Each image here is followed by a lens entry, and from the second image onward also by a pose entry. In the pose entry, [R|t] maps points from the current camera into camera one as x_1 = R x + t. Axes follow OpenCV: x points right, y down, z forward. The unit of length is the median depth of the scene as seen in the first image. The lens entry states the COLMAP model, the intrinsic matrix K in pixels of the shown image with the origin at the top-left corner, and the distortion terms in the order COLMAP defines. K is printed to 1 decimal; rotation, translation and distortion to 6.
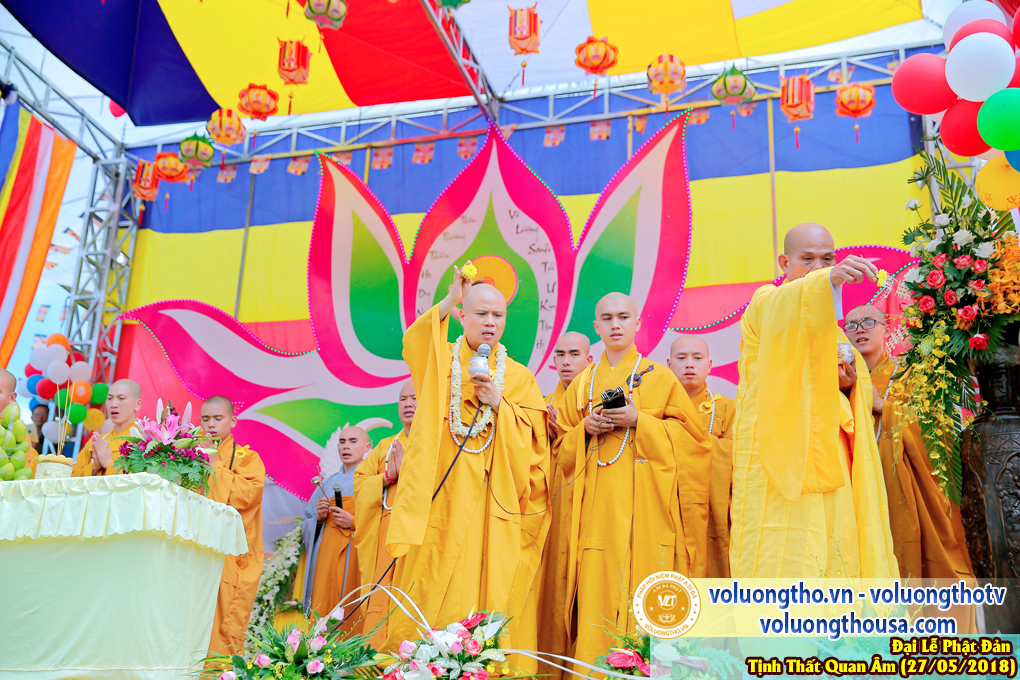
lens RADIAL K [[1181.0, 0, 510.0], [0, 1181.0, 340.0], [0, 0, 1]] dist [0.034397, 0.022104]
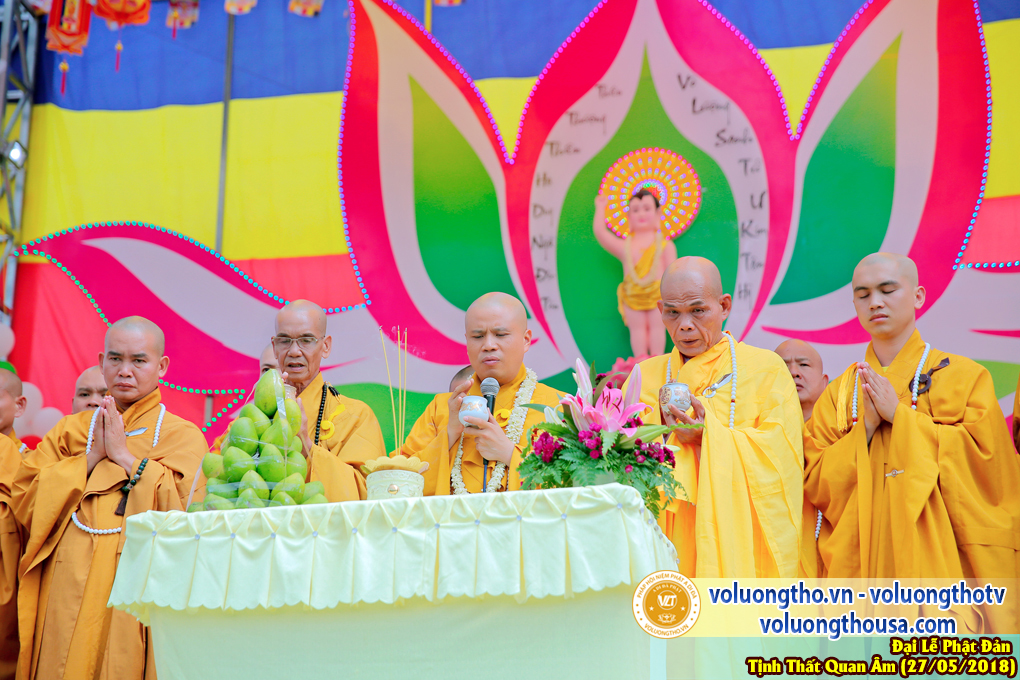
lens RADIAL K [[1853.2, 0, 510.0], [0, 1853.2, 340.0], [0, 0, 1]] dist [0.194239, 0.055406]
pose [[0.997480, -0.005861, 0.070706, -0.164459], [0.004513, 0.999805, 0.019213, 0.009360], [-0.070804, -0.018846, 0.997312, 0.039645]]
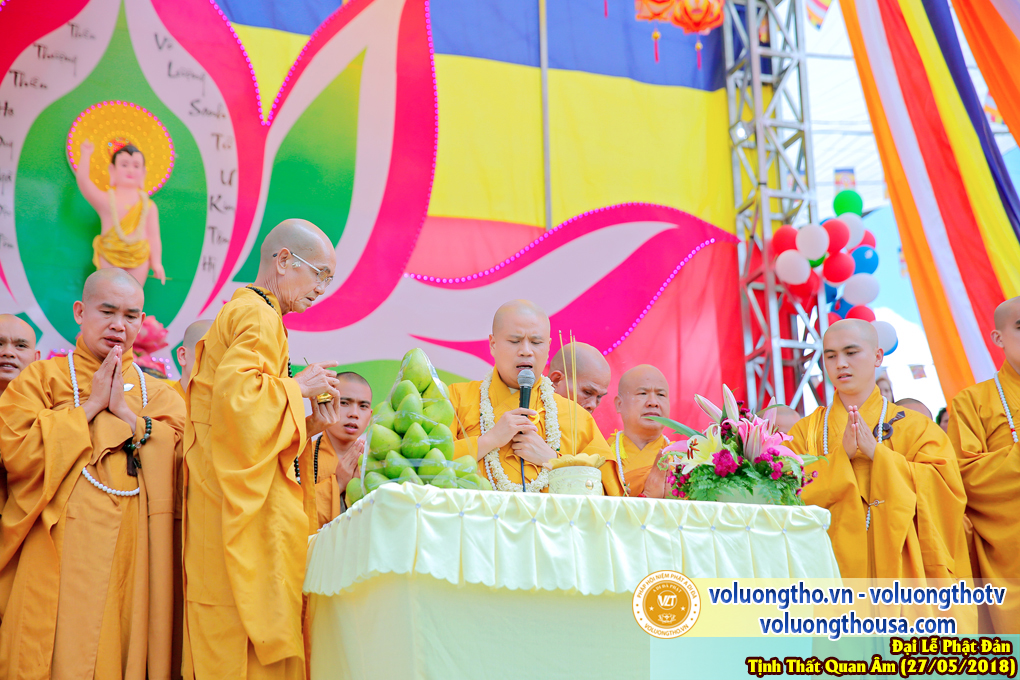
lens RADIAL K [[1853.2, 0, 510.0], [0, 1853.2, 340.0], [0, 0, 1]] dist [0.194239, 0.055406]
pose [[0.802732, 0.130228, 0.581947, -0.413889], [-0.159243, 0.987239, -0.001266, 0.018781], [-0.574685, -0.091655, 0.813226, 0.099756]]
